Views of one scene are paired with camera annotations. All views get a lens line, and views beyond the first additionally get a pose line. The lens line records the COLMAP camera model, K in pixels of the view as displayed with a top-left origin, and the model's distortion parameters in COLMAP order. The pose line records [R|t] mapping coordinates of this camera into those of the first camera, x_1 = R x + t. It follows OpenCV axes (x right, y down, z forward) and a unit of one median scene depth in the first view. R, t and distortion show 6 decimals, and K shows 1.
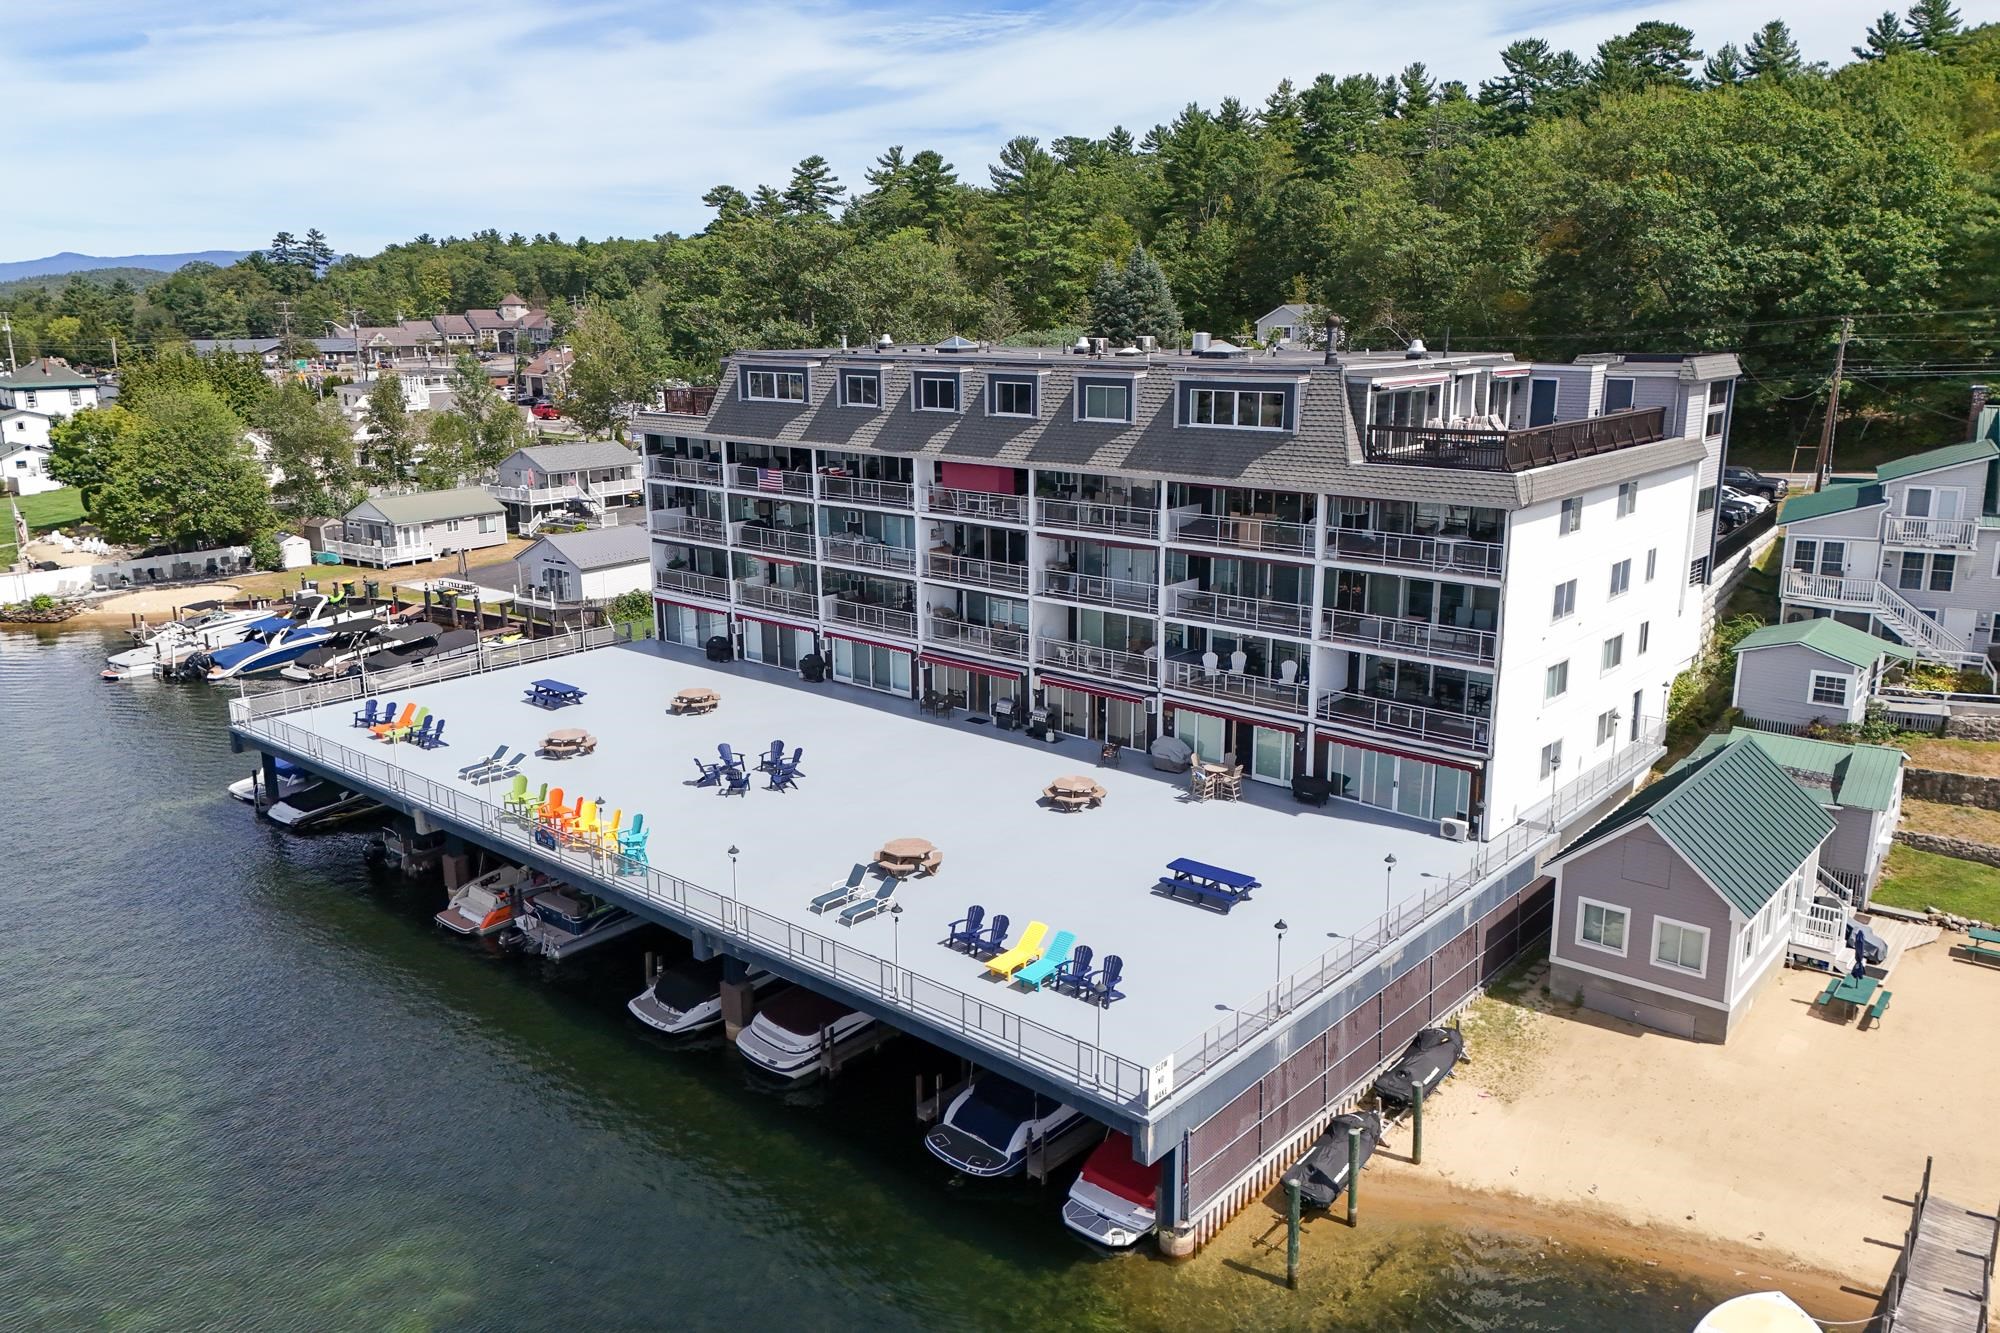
lens RADIAL K [[1487.1, 0, 1005.9], [0, 1487.1, 598.8], [0, 0, 1]] dist [0.041510, -0.002221]
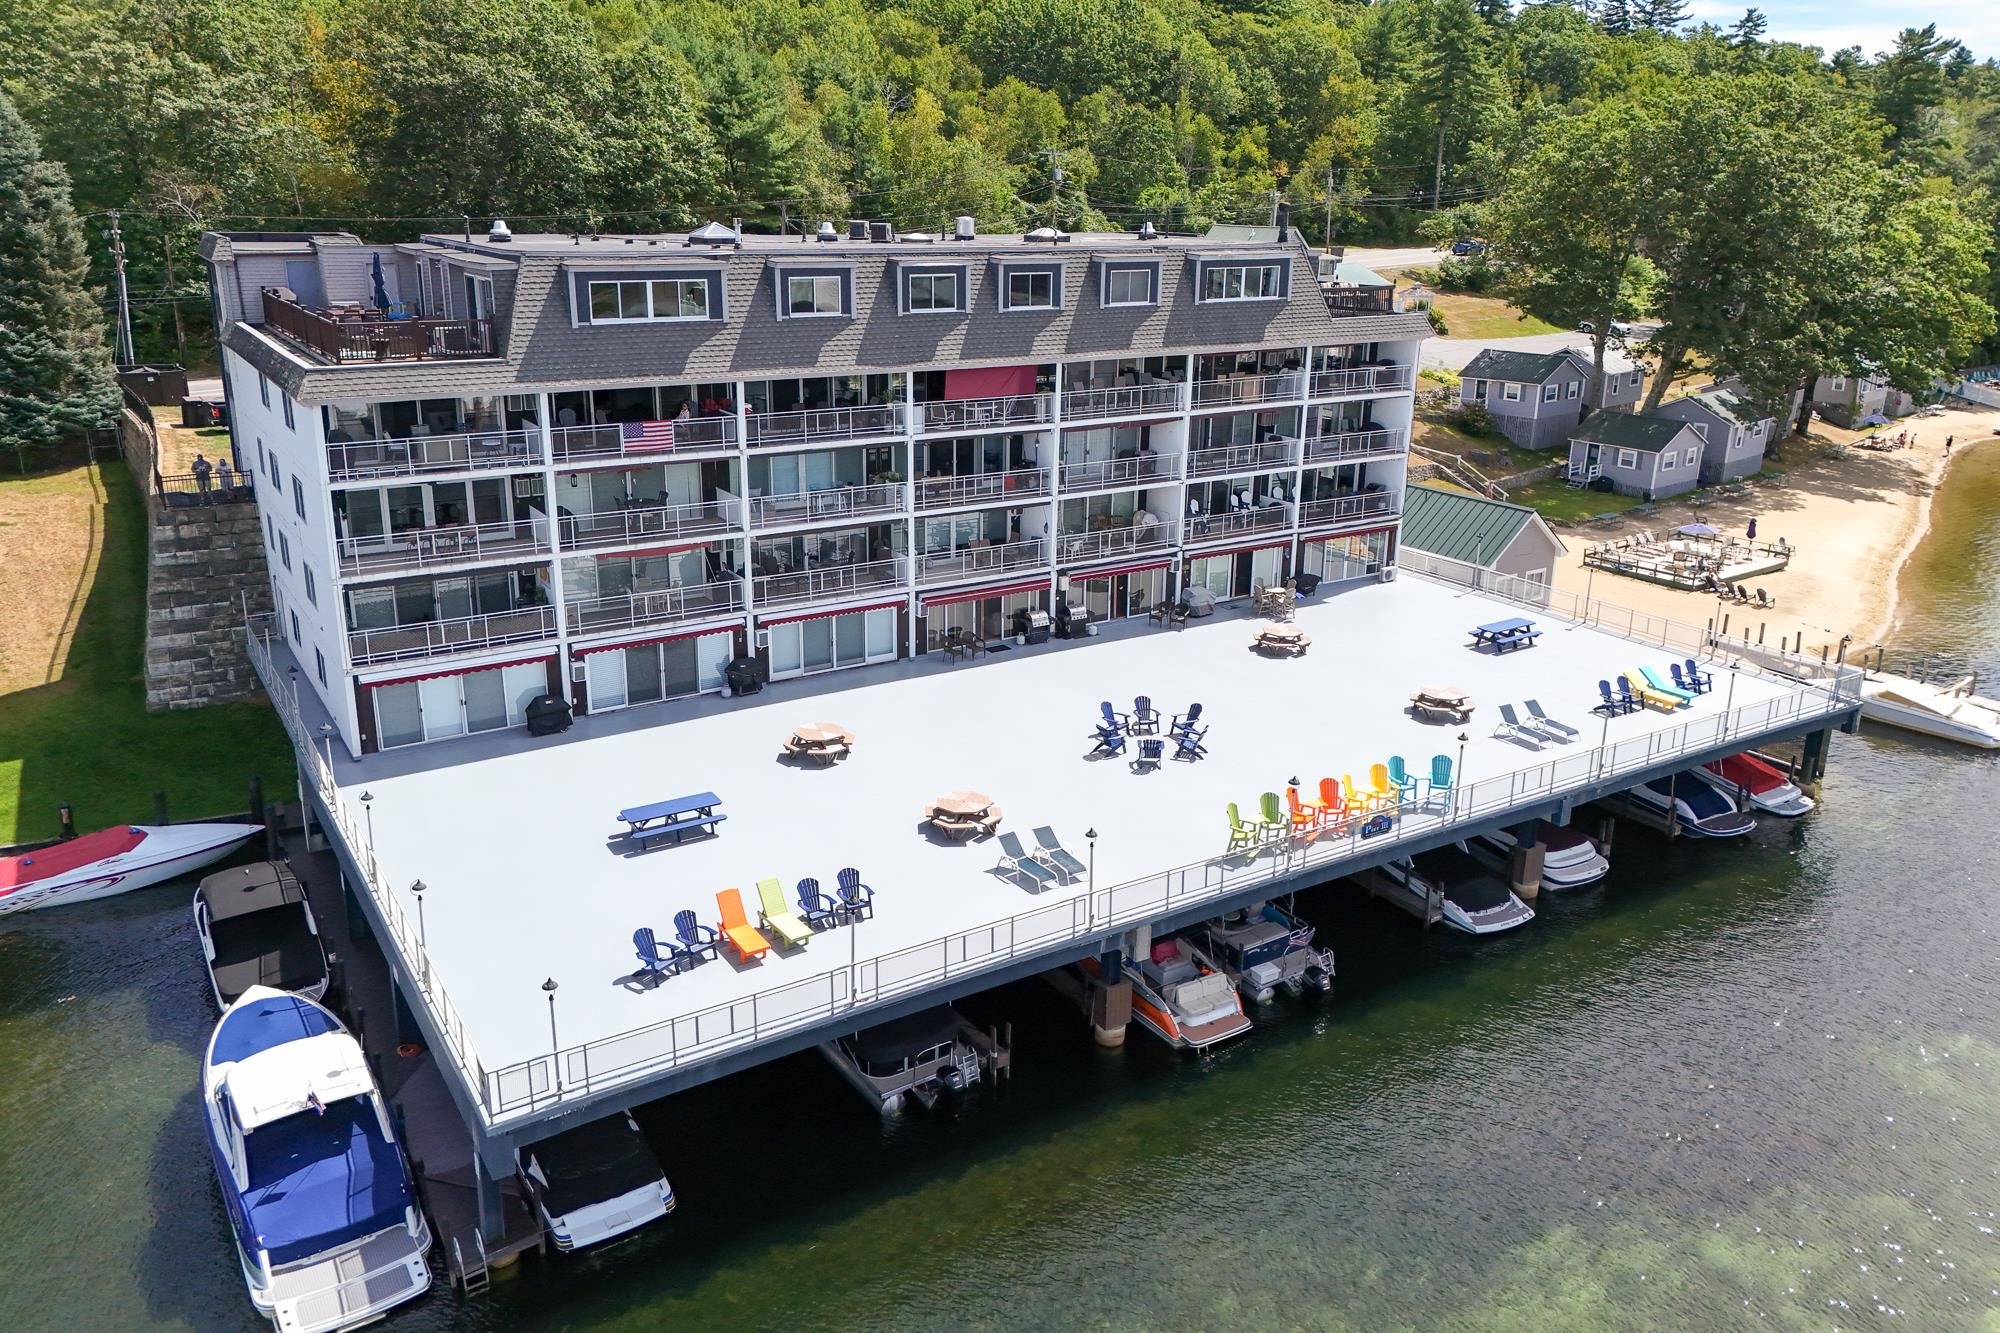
lens RADIAL K [[1487.1, 0, 1005.9], [0, 1487.1, 598.8], [0, 0, 1]] dist [0.041510, -0.002221]
pose [[0.275318, -0.249299, 0.928467, -0.896924], [0.171213, 0.963067, 0.207819, -0.142892], [-0.945984, 0.101749, 0.307833, 0.736429]]
